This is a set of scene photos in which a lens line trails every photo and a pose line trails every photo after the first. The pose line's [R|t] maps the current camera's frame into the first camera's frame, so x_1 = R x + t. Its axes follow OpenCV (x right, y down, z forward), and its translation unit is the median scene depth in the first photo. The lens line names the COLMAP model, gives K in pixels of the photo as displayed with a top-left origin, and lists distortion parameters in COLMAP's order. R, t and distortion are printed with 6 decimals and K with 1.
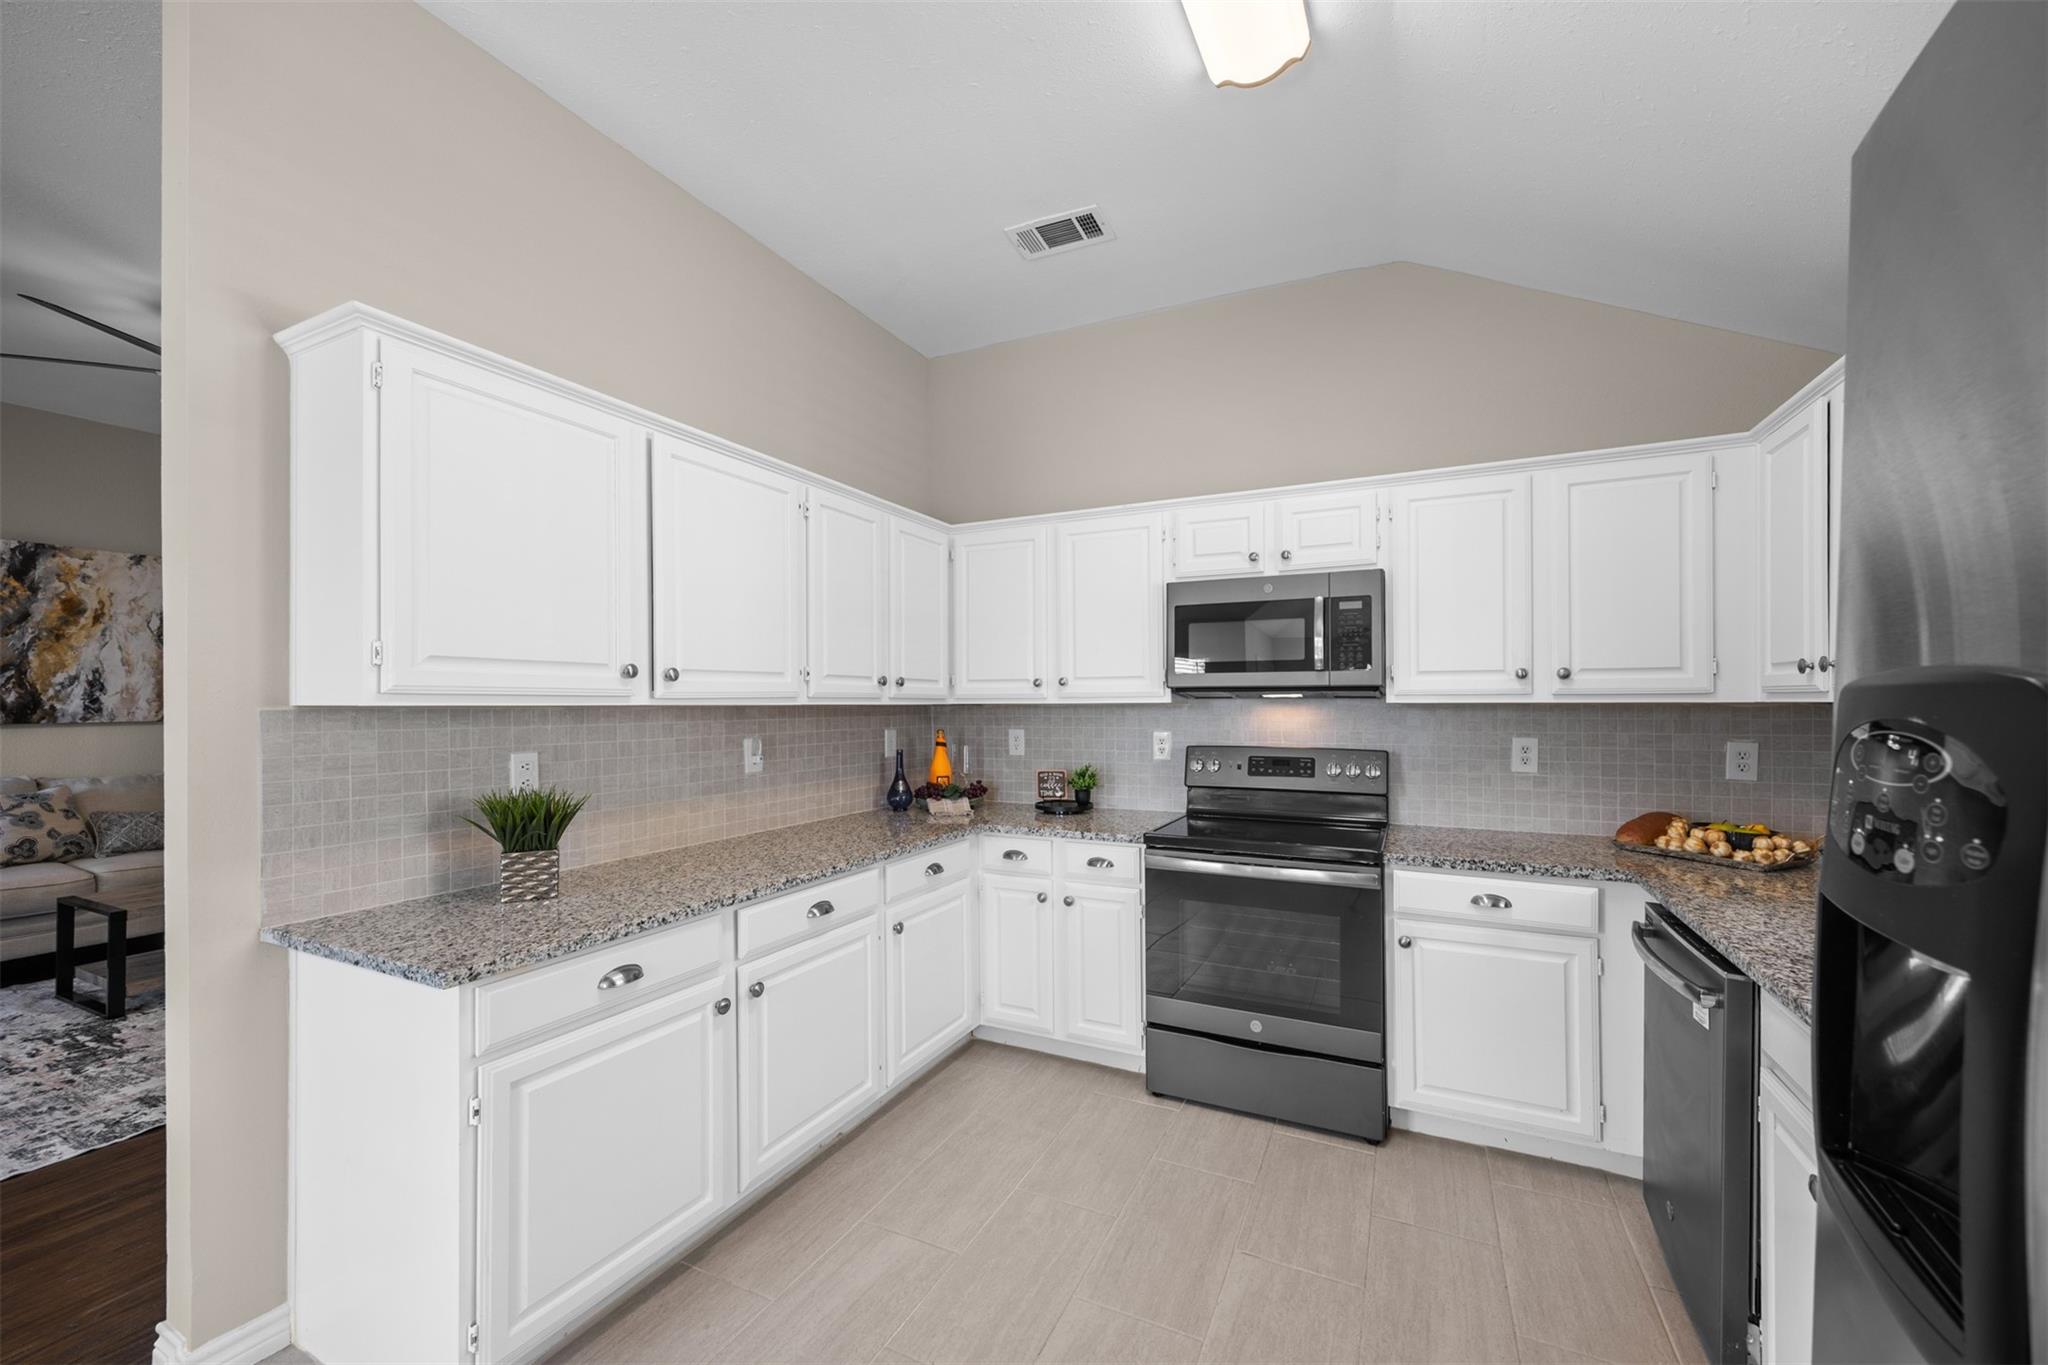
lens RADIAL K [[794.1, 0, 1024.5], [0, 794.1, 705.1], [0, 0, 1]] dist [0.002190, 0.000293]
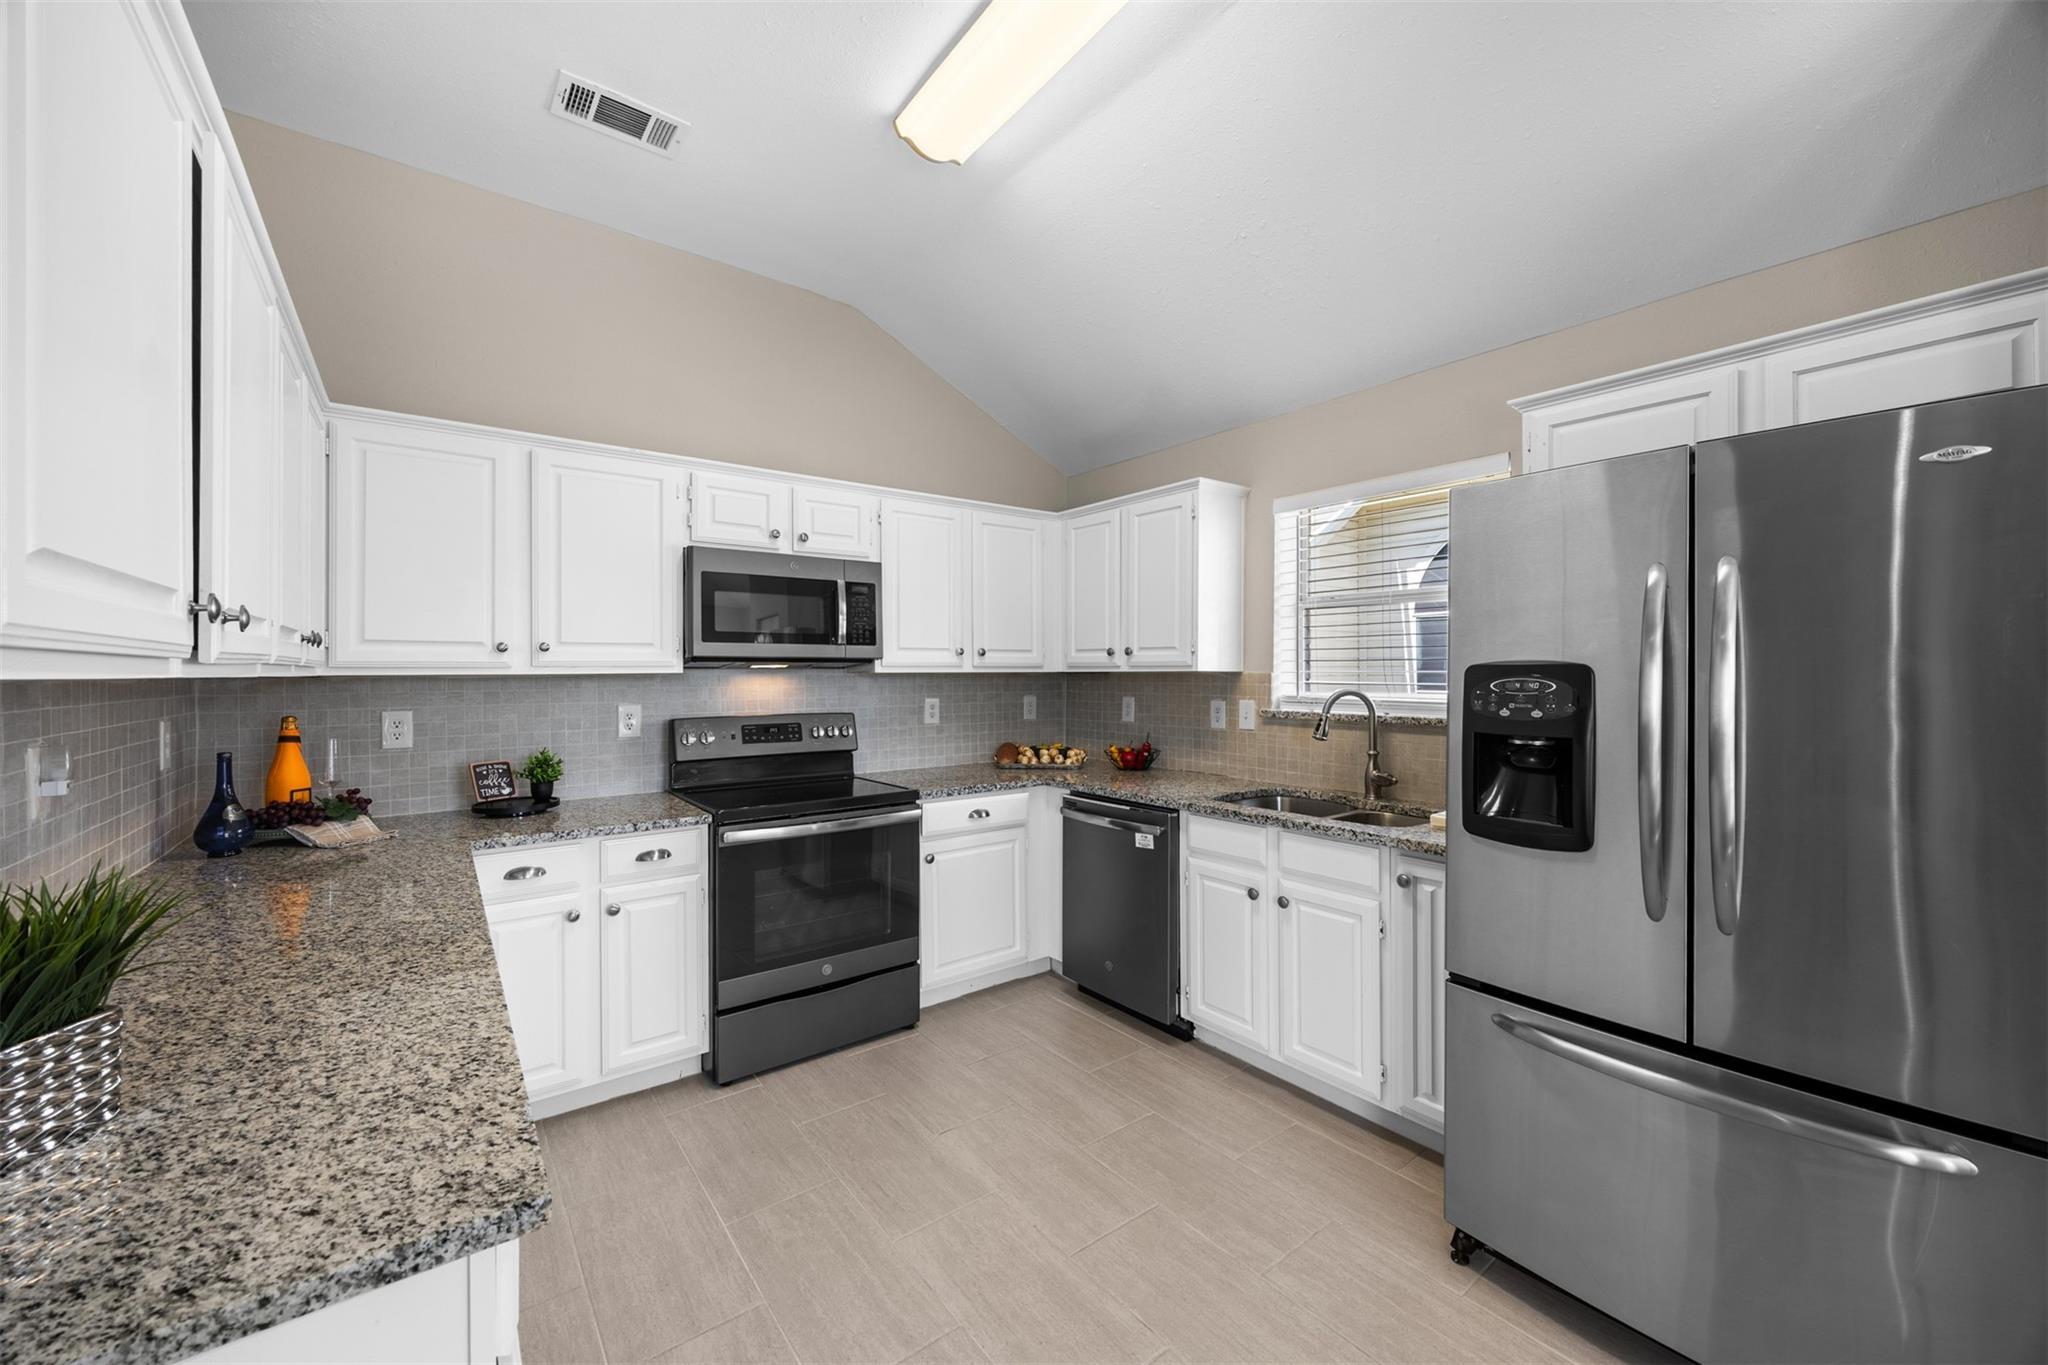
lens RADIAL K [[797.3, 0, 1019.9], [0, 797.3, 669.8], [0, 0, 1]] dist [-0.000501, -0.000068]
pose [[0.457578, 0.002027, 0.889167, -0.512250], [0.005924, 0.999968, -0.005328, 0.000788], [-0.889150, 0.007706, 0.457552, 0.239106]]
